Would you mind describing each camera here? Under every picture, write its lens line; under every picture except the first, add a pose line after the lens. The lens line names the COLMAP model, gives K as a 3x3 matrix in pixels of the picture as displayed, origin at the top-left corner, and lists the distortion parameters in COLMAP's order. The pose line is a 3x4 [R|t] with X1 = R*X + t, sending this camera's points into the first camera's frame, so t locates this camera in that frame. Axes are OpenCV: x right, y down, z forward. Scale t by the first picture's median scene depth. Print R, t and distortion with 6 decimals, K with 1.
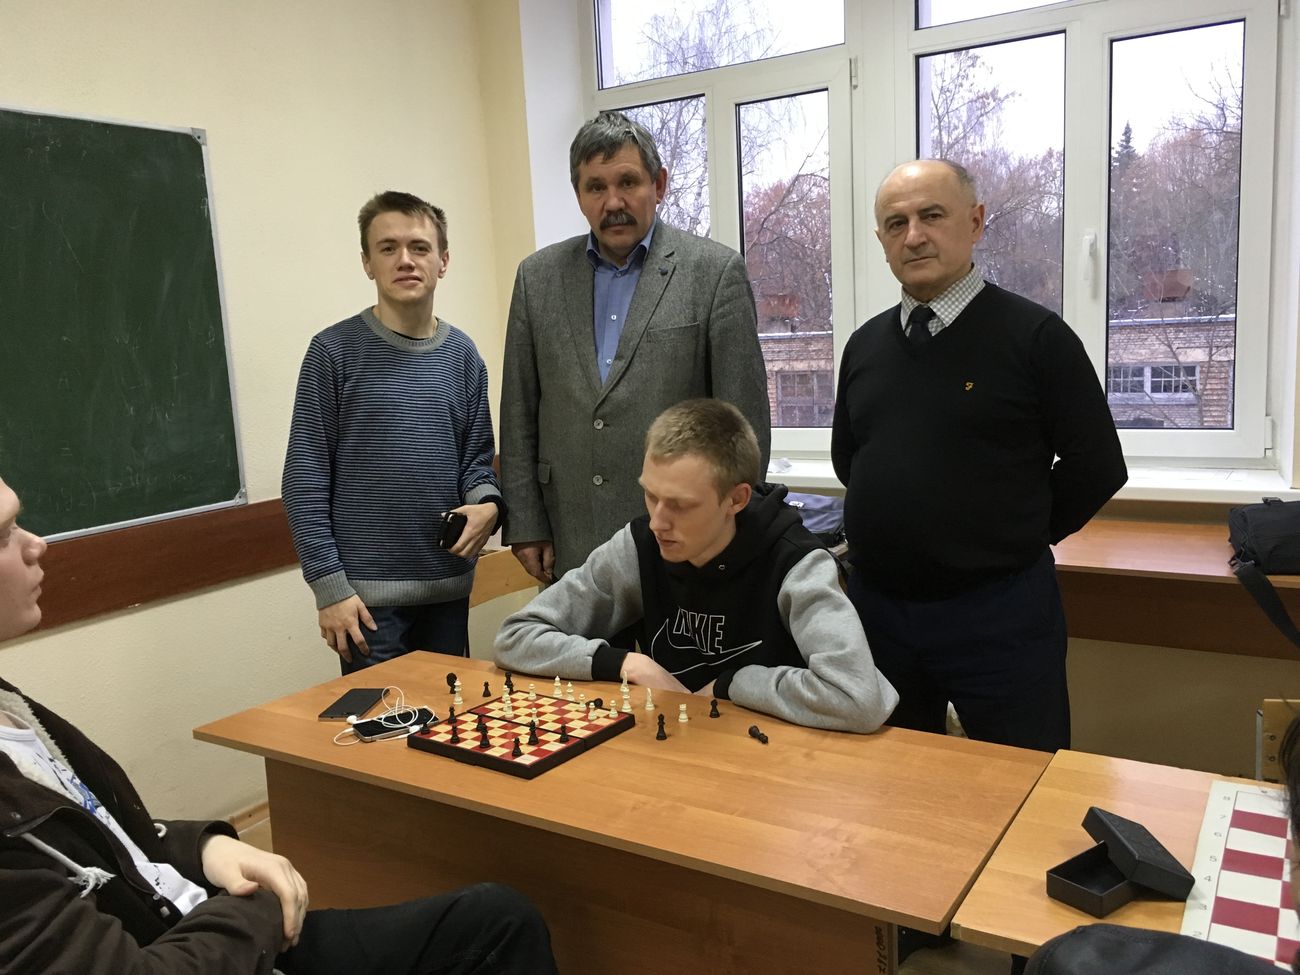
lens RADIAL K [[1110.5, 0, 590.2], [0, 1110.5, 463.3], [0, 0, 1]] dist [0.060351, -0.003272]
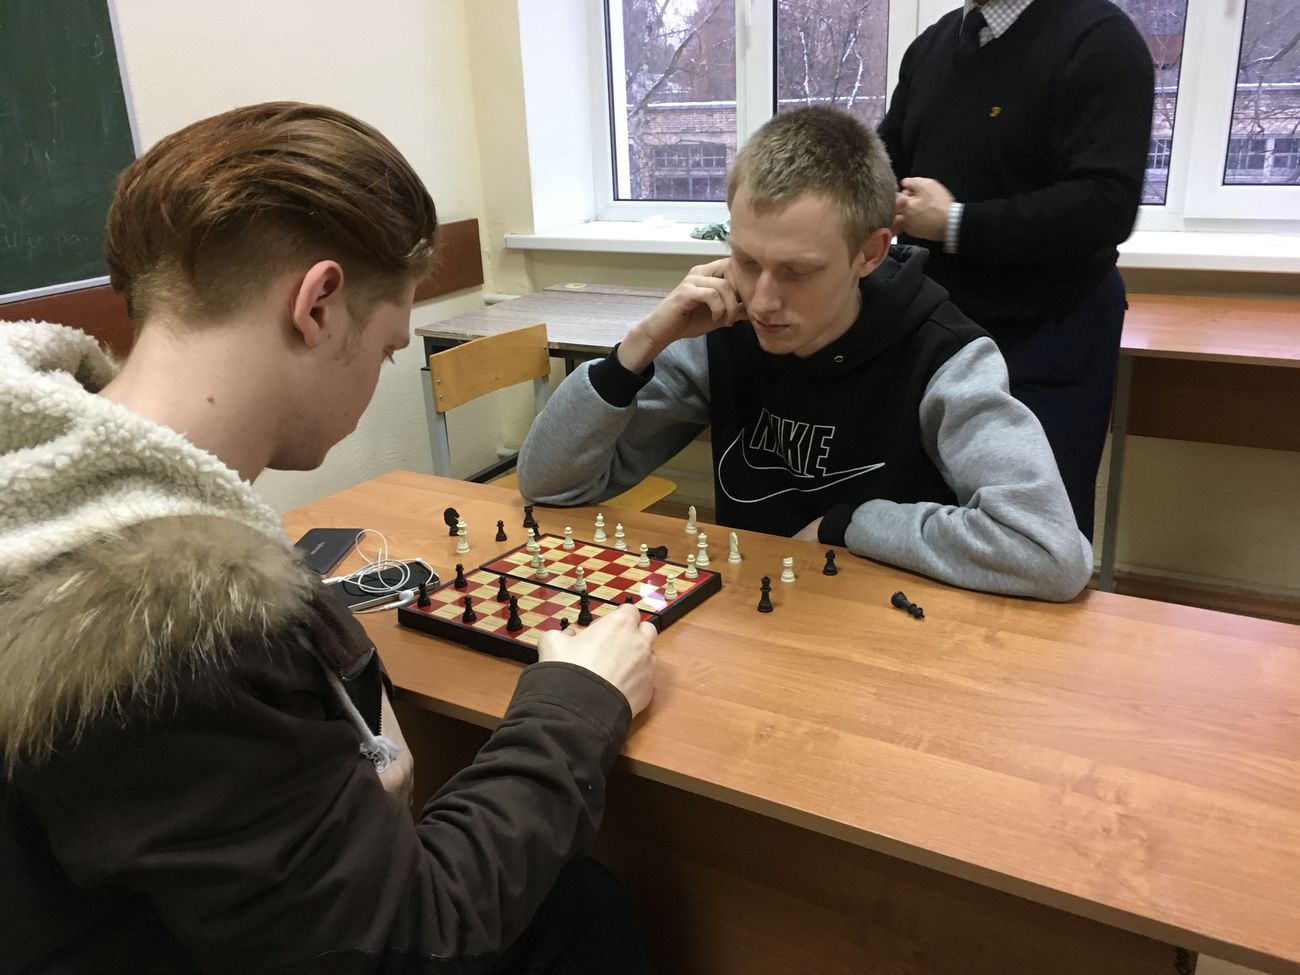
lens RADIAL K [[1110.5, 0, 590.2], [0, 1110.5, 463.3], [0, 0, 1]] dist [0.060351, -0.003272]
pose [[0.999143, -0.002555, 0.041309, -0.070139], [-0.005426, 0.981391, 0.191943, 0.023489], [-0.041030, -0.192003, 0.980536, 0.325482]]
